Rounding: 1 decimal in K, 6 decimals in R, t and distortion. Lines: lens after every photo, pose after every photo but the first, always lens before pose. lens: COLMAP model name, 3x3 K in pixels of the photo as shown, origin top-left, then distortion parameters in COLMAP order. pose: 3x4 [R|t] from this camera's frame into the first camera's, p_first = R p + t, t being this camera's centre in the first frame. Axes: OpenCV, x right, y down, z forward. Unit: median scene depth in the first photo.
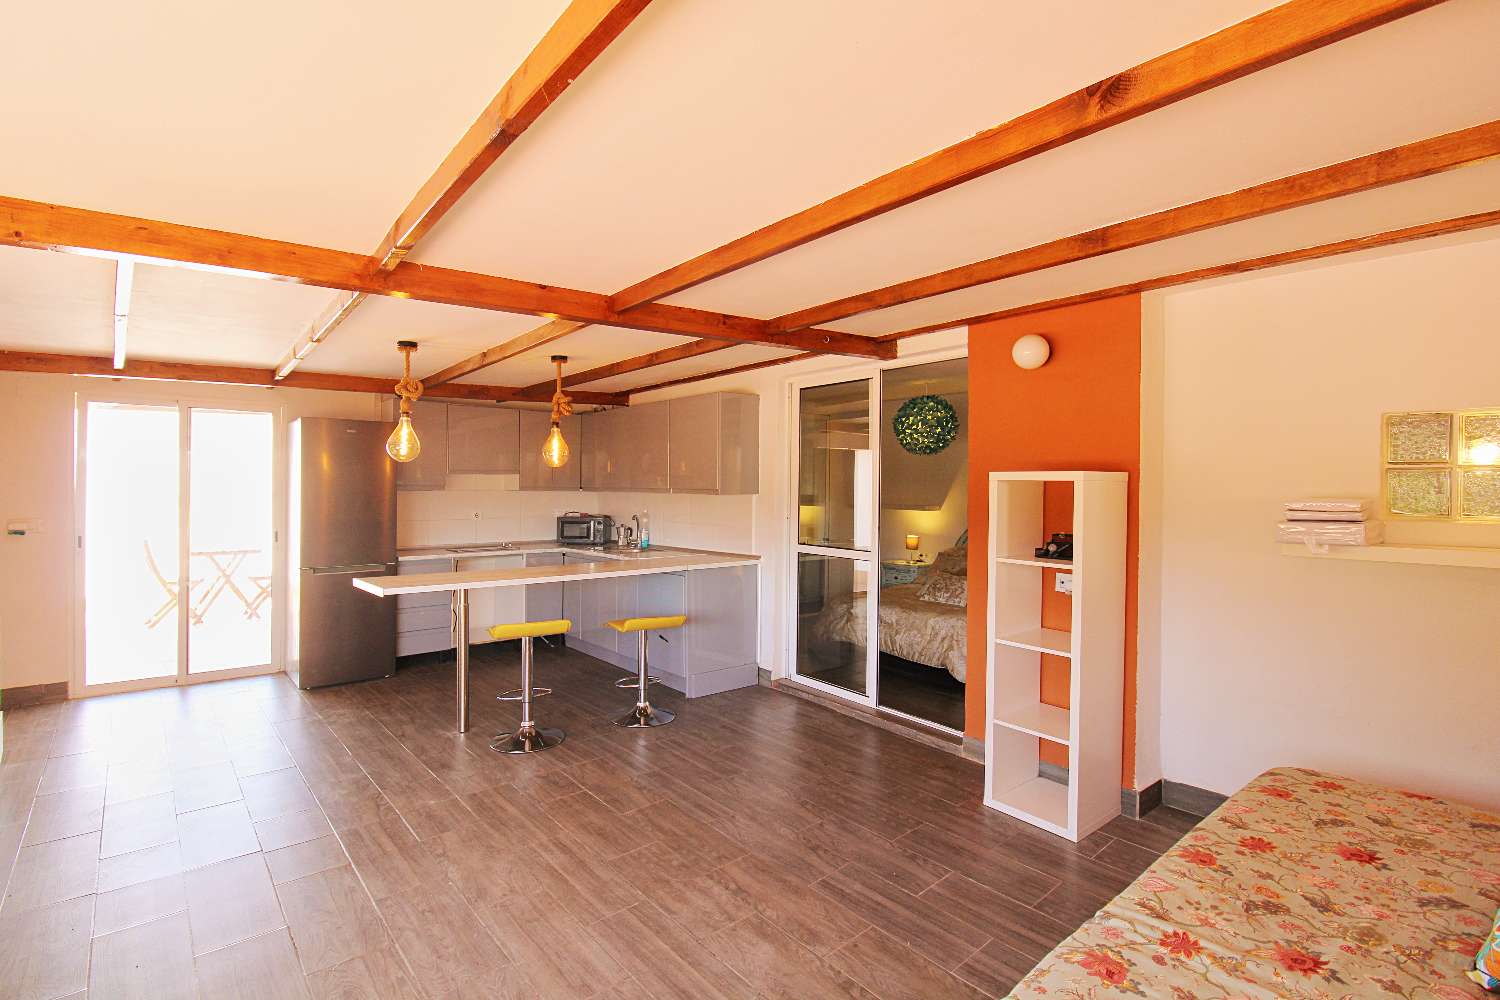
lens RADIAL K [[736.6, 0, 751.4], [0, 736.6, 490.9], [0, 0, 1]] dist [0.000501, 0.000296]
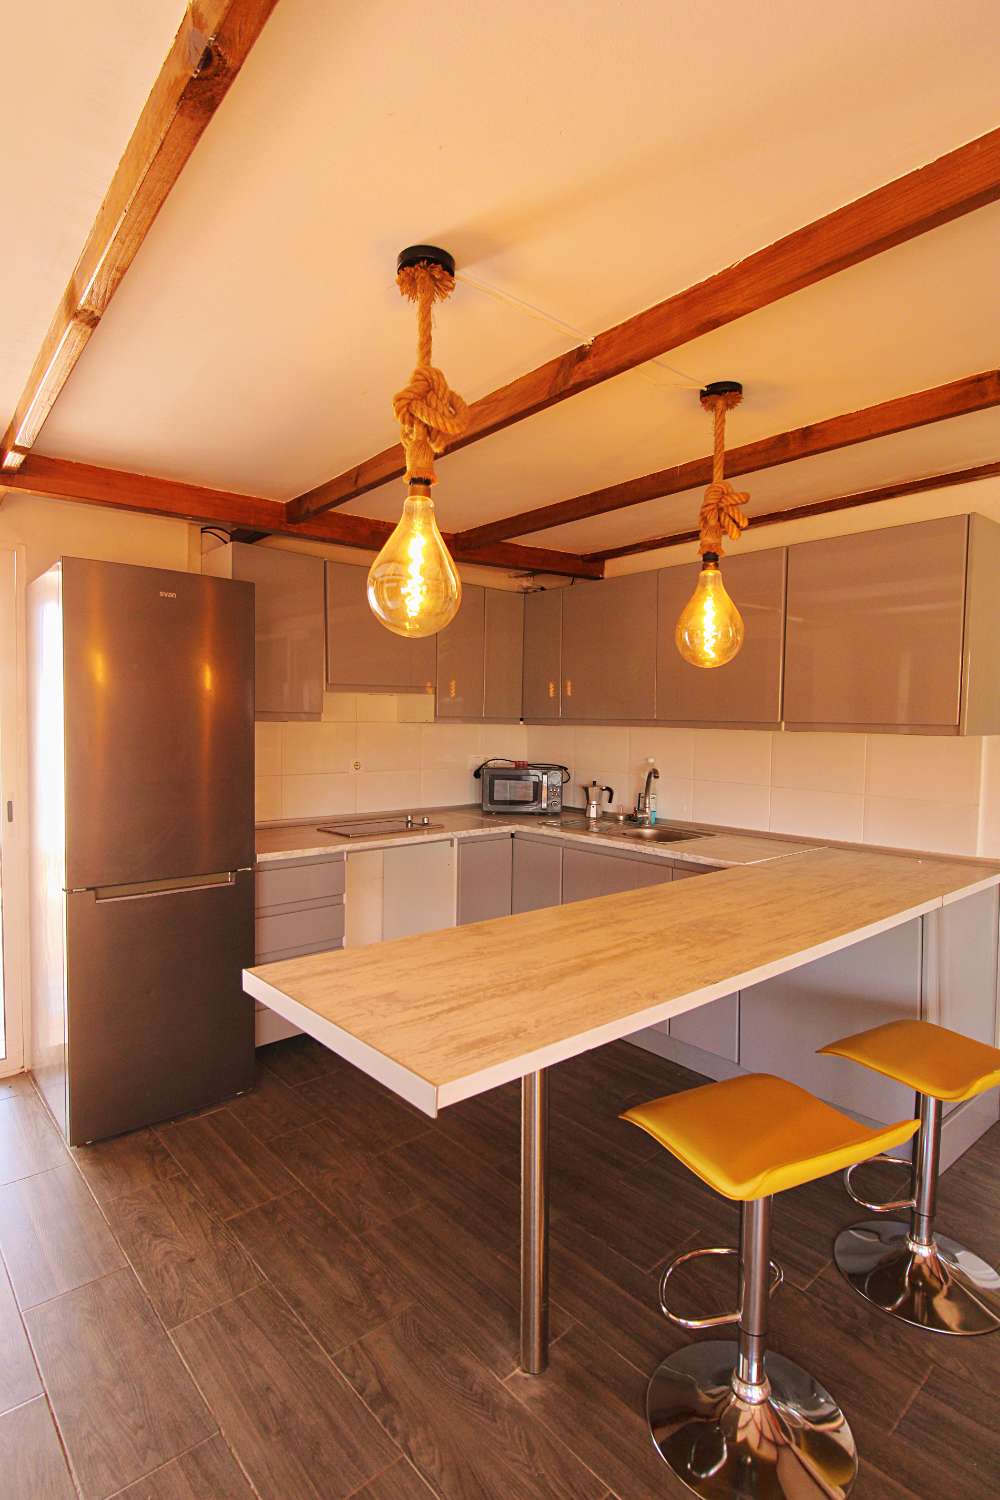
lens RADIAL K [[771.4, 0, 498.9], [0, 771.4, 758.0], [0, 0, 1]] dist [-0.004350, -0.000532]
pose [[0.999900, 0.009083, 0.010813, -0.309932], [-0.009582, 0.998843, 0.047117, -0.001779], [-0.010373, -0.047216, 0.998831, 0.462880]]
